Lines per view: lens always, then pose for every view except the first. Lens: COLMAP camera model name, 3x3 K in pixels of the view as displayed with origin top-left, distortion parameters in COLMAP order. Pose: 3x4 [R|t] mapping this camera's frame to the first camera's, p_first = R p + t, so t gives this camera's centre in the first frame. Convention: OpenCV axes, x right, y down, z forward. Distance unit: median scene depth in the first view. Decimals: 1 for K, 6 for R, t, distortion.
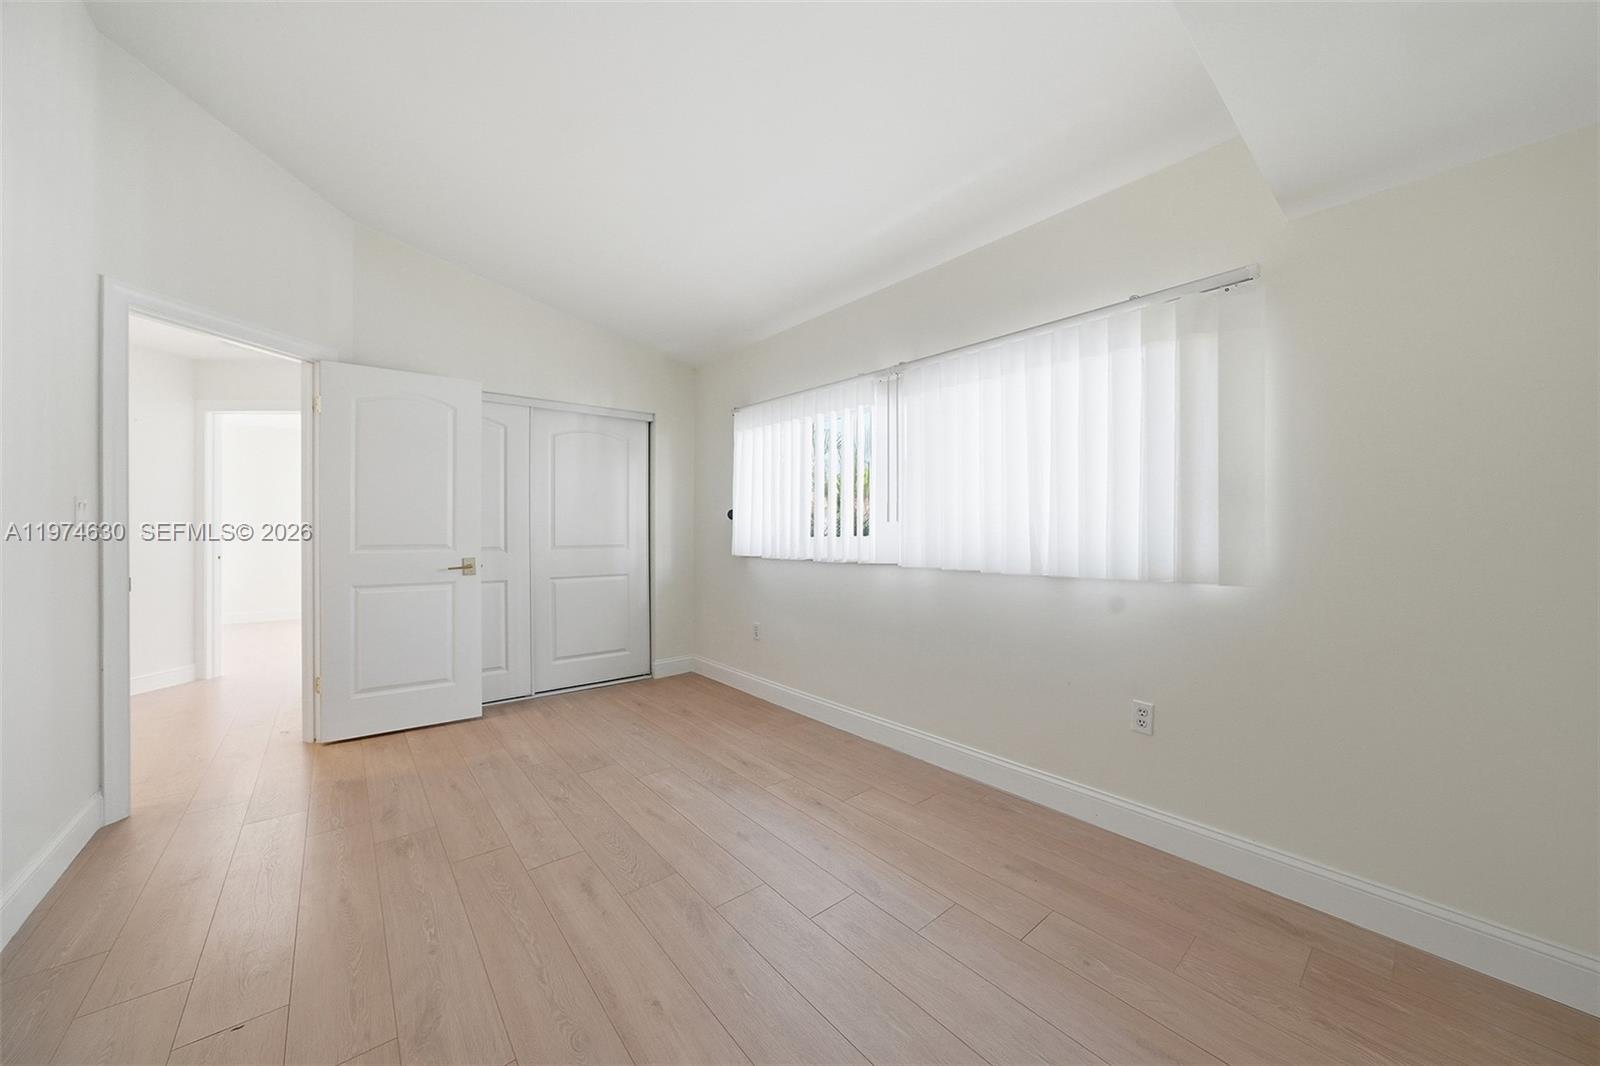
lens RADIAL K [[595.7, 0, 792.0], [0, 595.7, 535.2], [0, 0, 1]] dist [-0.003502, 0.000079]
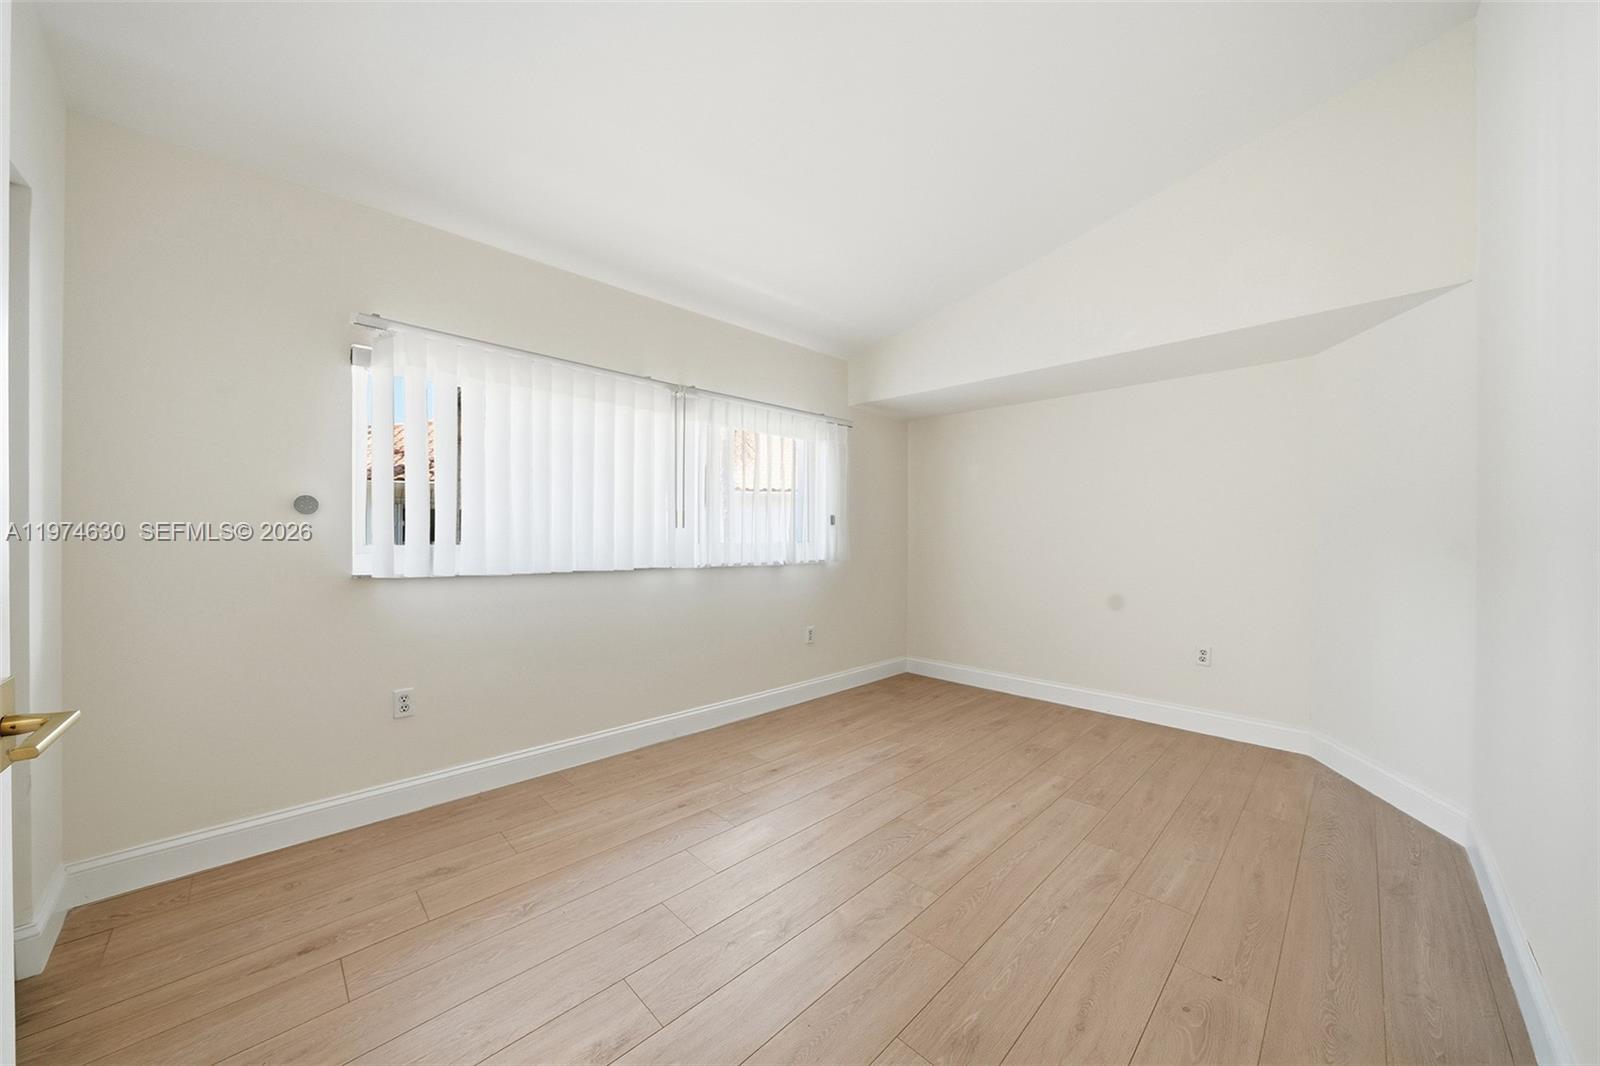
lens RADIAL K [[595.7, 0, 791.6], [0, 595.7, 539.5], [0, 0, 1]] dist [-0.003502, 0.000079]
pose [[-0.153268, -0.000473, 0.988185, -0.953058], [-0.006521, 0.999979, -0.000532, -0.003262], [-0.988163, -0.006526, -0.153268, 0.977234]]
